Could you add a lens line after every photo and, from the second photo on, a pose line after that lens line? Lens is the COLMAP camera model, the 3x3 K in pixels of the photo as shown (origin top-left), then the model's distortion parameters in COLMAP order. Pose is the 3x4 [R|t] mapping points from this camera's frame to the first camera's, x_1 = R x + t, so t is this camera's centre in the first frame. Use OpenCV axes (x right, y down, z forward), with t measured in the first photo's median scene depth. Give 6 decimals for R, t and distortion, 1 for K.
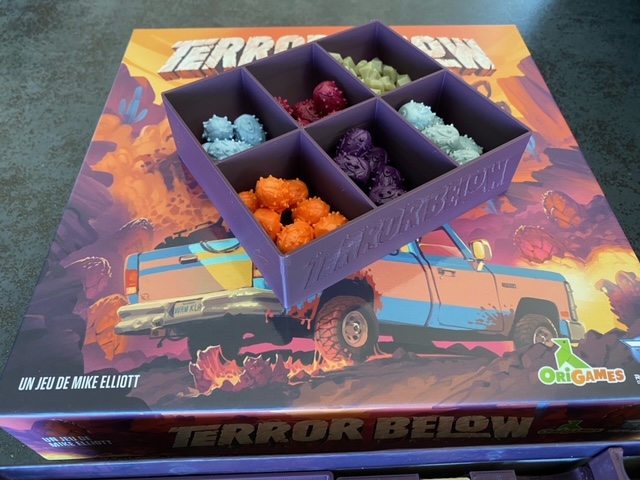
lens RADIAL K [[476.4, 0, 317.6], [0, 476.4, 240.3], [0, 0, 1]] dist [-0.015011, 0.001155]
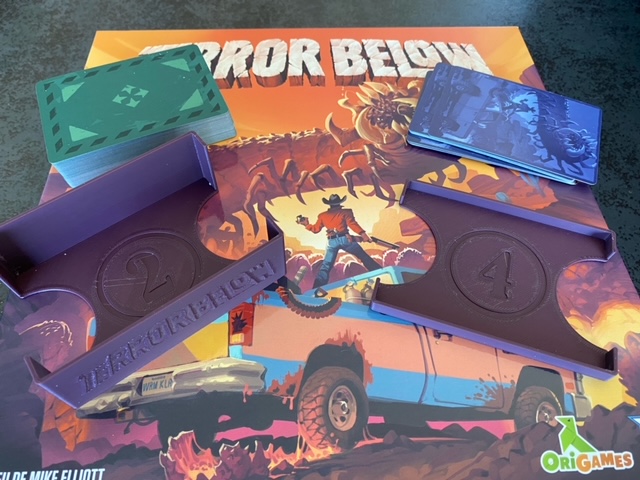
lens RADIAL K [[476.4, 0, 316.2], [0, 476.4, 234.1], [0, 0, 1]] dist [-0.015011, 0.001155]
pose [[0.999773, -0.006311, 0.020368, 0.012057], [0.004840, 0.997430, 0.071484, -0.202628], [-0.020767, -0.071369, 0.997234, 0.112474]]
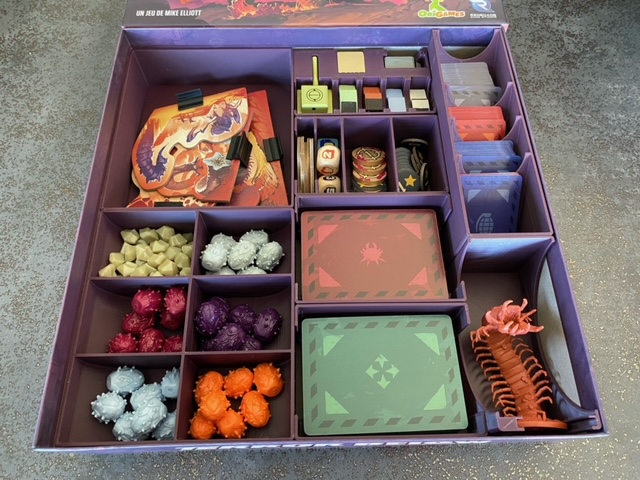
lens RADIAL K [[476.4, 0, 317.8], [0, 476.4, 234.4], [0, 0, 1]] dist [-0.015011, 0.001155]
pose [[0.999921, 0.012548, 0.000013, 0.081295], [-0.012261, 0.976814, 0.213738, 0.662388], [0.002670, -0.213721, 0.976891, -0.885837]]
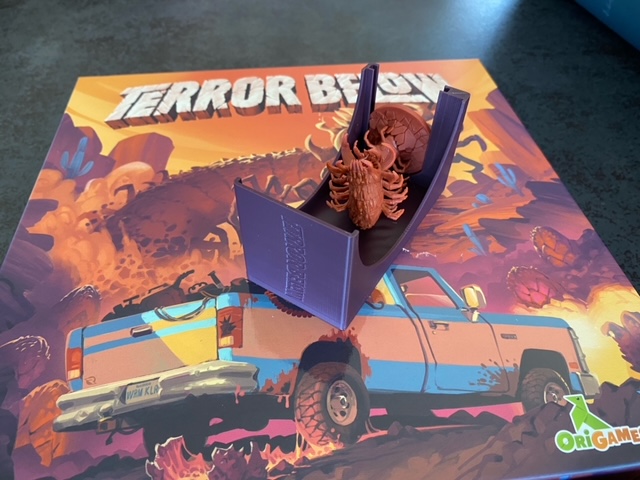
lens RADIAL K [[476.4, 0, 315.4], [0, 476.4, 243.8], [0, 0, 1]] dist [-0.015011, 0.001155]
pose [[0.996248, -0.058123, 0.064115, -0.006187], [0.062838, 0.995265, -0.074148, -0.036009], [-0.059501, 0.077899, 0.995184, 0.122696]]
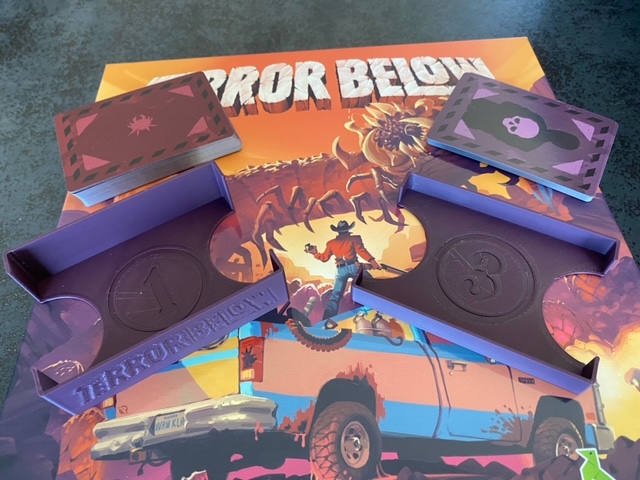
lens RADIAL K [[476.4, 0, 317.3], [0, 476.4, 233.9], [0, 0, 1]] dist [-0.015011, 0.001155]
pose [[0.998794, -0.042985, -0.023710, 0.044521], [0.044354, 0.997176, 0.060609, -0.256789], [0.021038, -0.061588, 0.997880, 0.123524]]
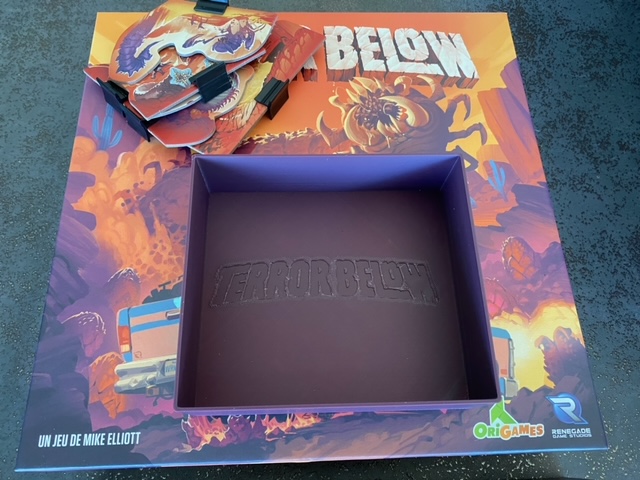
lens RADIAL K [[476.4, 0, 314.9], [0, 476.4, 224.3], [0, 0, 1]] dist [-0.015011, 0.001155]
pose [[0.999621, 0.006624, 0.026721, 0.024370], [-0.013370, 0.965276, 0.260891, -0.481559], [-0.024064, -0.261149, 0.964998, -0.016433]]
